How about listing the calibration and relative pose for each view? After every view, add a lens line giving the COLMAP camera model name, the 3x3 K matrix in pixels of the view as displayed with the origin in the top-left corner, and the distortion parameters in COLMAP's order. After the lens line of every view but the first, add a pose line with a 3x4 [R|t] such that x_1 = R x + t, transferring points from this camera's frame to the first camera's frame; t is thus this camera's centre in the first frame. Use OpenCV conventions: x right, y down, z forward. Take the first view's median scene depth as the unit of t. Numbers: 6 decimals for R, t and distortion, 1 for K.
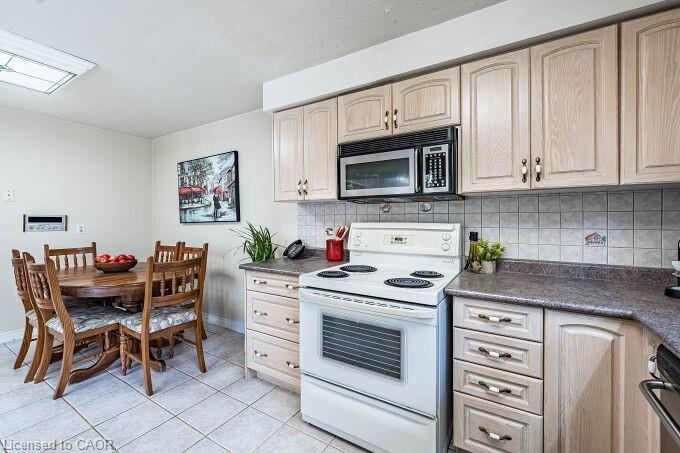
lens RADIAL K [[273.9, 0, 337.9], [0, 273.9, 216.1], [0, 0, 1]] dist [0.000750, 0.000038]
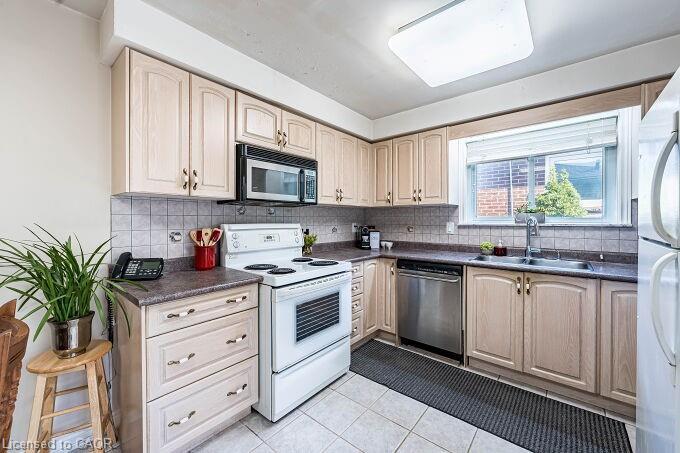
lens RADIAL K [[273.9, 0, 337.9], [0, 273.9, 216.1], [0, 0, 1]] dist [0.000750, 0.000038]
pose [[0.162338, 0.015387, 0.986615, -0.975605], [-0.007558, 0.999868, -0.014350, 0.007474], [-0.986706, -0.005127, 0.162433, 0.555609]]
